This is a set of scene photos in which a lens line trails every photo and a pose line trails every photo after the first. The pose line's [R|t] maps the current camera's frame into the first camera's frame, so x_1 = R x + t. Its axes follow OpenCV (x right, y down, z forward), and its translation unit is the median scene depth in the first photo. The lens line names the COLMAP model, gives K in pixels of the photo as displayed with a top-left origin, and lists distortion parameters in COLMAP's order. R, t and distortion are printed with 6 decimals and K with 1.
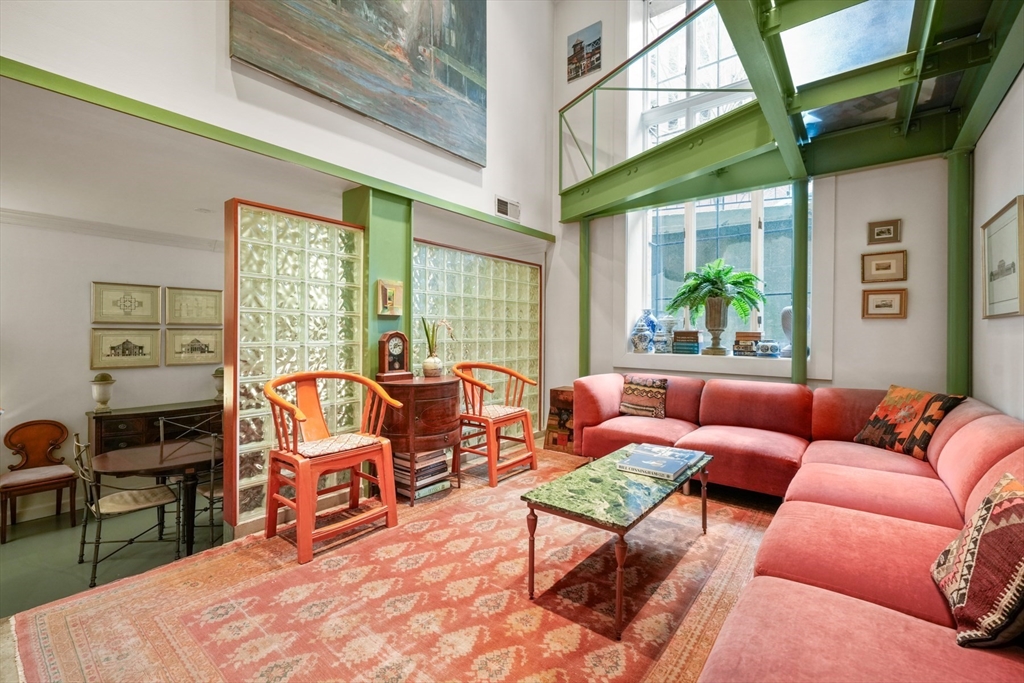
lens RADIAL K [[427.6, 0, 508.5], [0, 427.6, 331.5], [0, 0, 1]] dist [-0.000039, -0.000788]
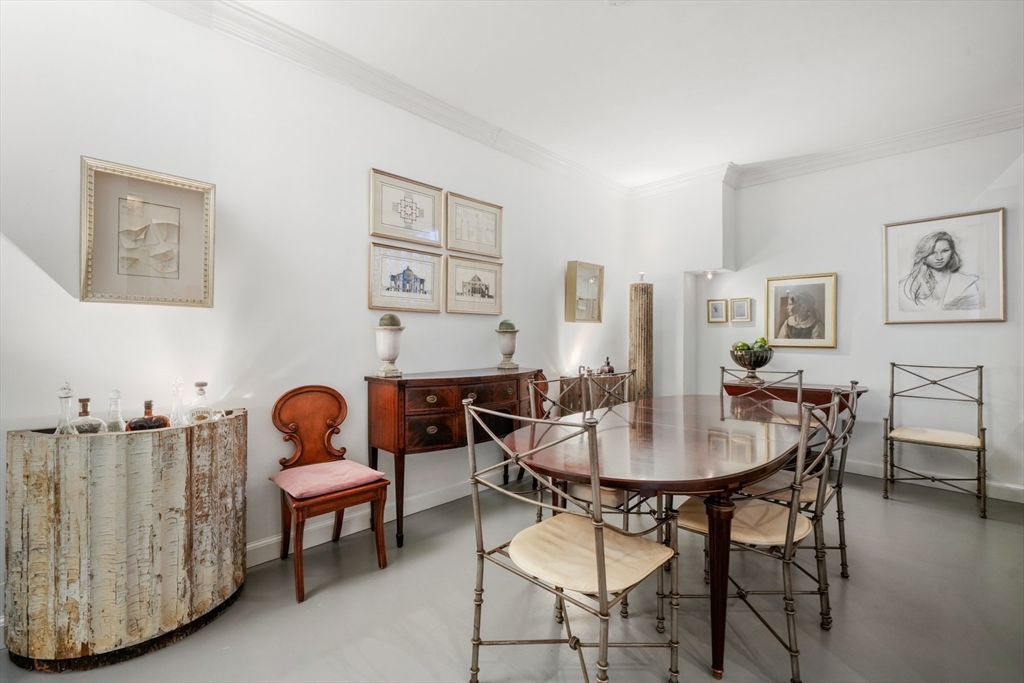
lens RADIAL K [[427.6, 0, 508.1], [0, 427.6, 334.4], [0, 0, 1]] dist [-0.000039, -0.000788]
pose [[0.998099, -0.000374, -0.061624, -0.723942], [-0.000290, 0.999942, -0.010774, 0.131297], [0.061624, 0.010772, 0.998041, 0.382732]]
